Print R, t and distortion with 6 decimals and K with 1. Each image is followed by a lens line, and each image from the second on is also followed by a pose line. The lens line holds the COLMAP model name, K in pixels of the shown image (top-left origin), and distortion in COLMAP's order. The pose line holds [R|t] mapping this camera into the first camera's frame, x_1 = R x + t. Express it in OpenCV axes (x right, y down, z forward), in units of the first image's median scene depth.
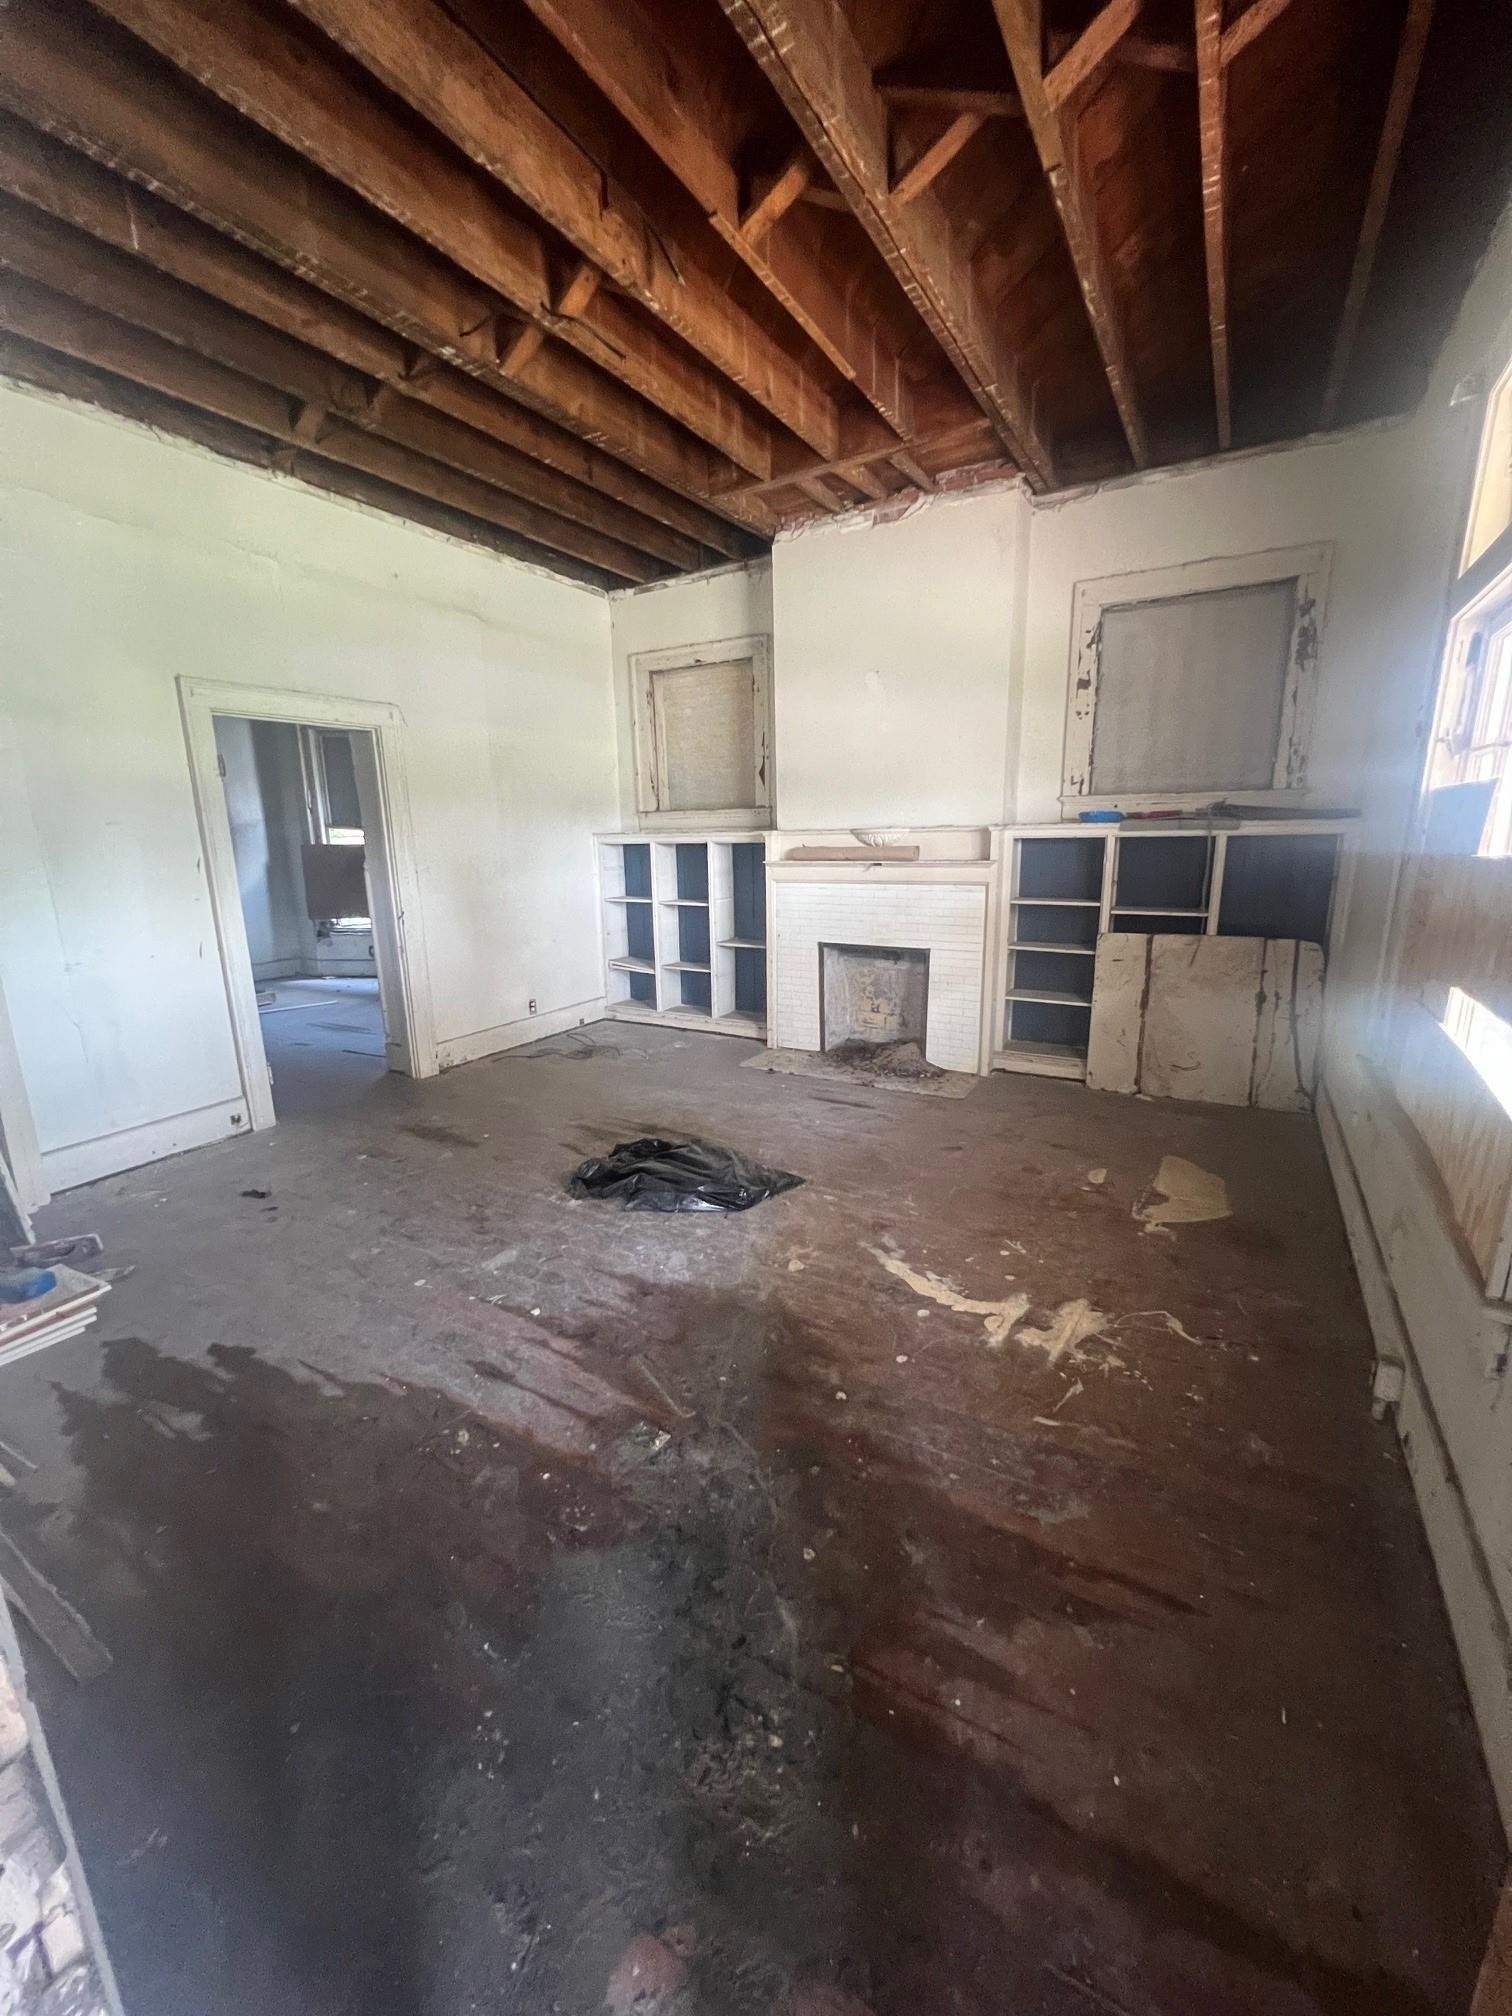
lens RADIAL K [[807.6, 0, 757.2], [0, 807.6, 1005.9], [0, 0, 1]] dist [-0.001401, -0.000028]
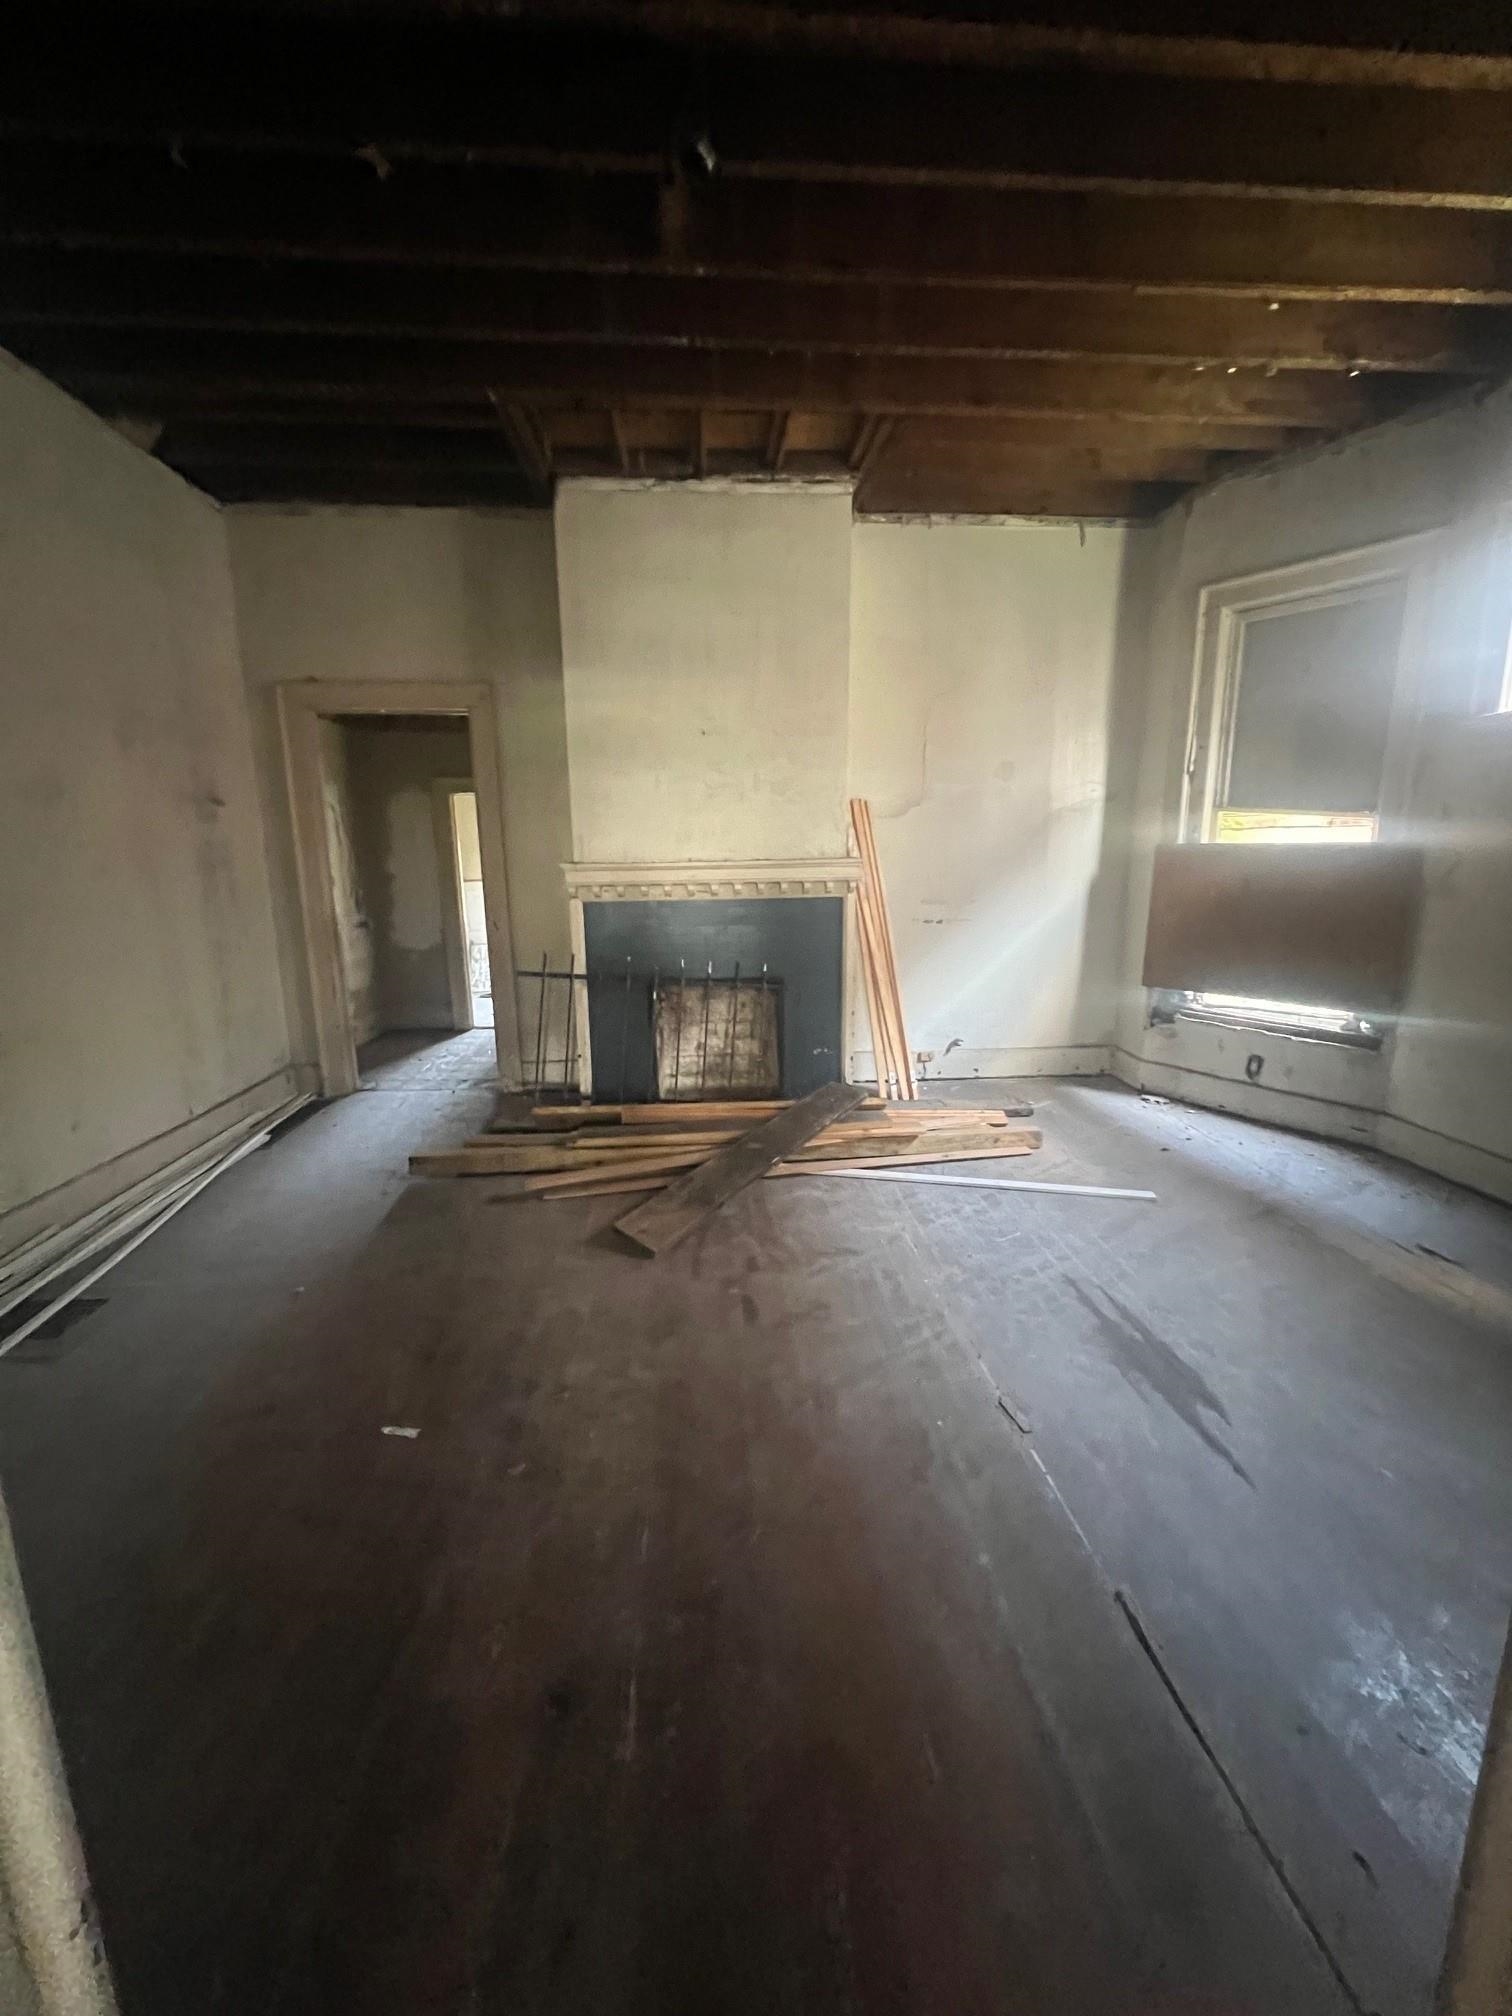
lens RADIAL K [[807.6, 0, 758.5], [0, 807.6, 1010.9], [0, 0, 1]] dist [-0.001401, -0.000028]
pose [[0.575132, 0.171298, -0.799925, -0.273622], [-0.183499, 0.979927, 0.077912, -0.084571], [0.797215, 0.101976, 0.595021, 0.487233]]
